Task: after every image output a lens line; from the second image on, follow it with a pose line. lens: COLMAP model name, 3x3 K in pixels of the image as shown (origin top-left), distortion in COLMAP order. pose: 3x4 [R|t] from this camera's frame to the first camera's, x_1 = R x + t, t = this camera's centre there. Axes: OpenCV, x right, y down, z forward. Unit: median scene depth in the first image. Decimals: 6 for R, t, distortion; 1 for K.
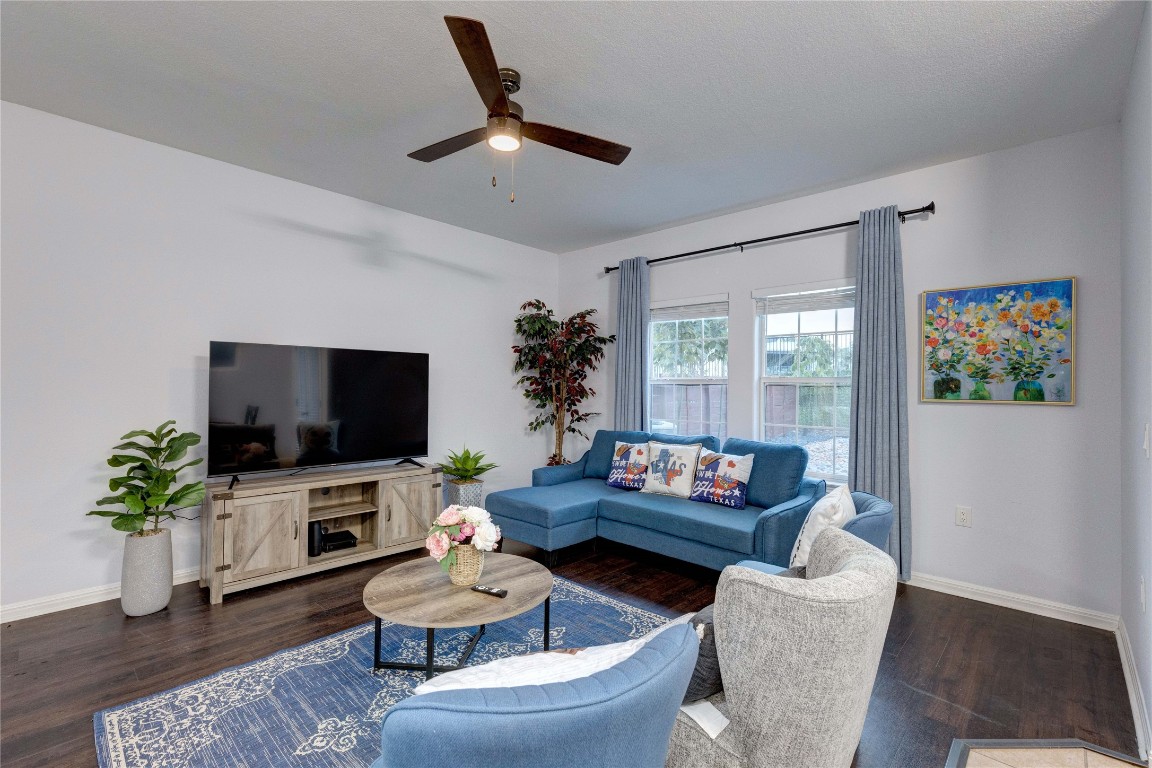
lens RADIAL K [[514.7, 0, 574.4], [0, 514.7, 390.3], [0, 0, 1]] dist [0.002240, -0.000246]
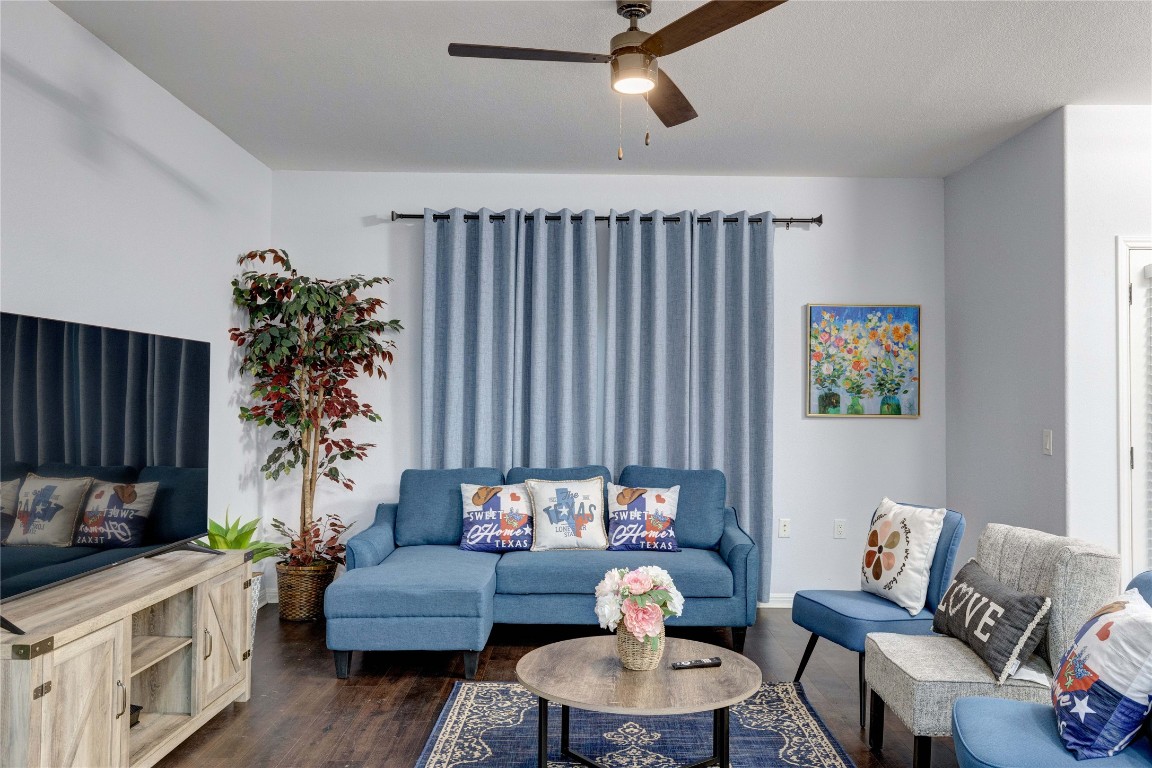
lens RADIAL K [[910.6, 0, 577.2], [0, 910.6, 382.5], [0, 0, 1]] dist [-0.010711, 0.005617]
pose [[0.726333, 0.005984, 0.687317, -0.840875], [0.003551, 0.999916, -0.012458, -0.023656], [-0.687334, 0.011489, 0.726251, 0.055993]]
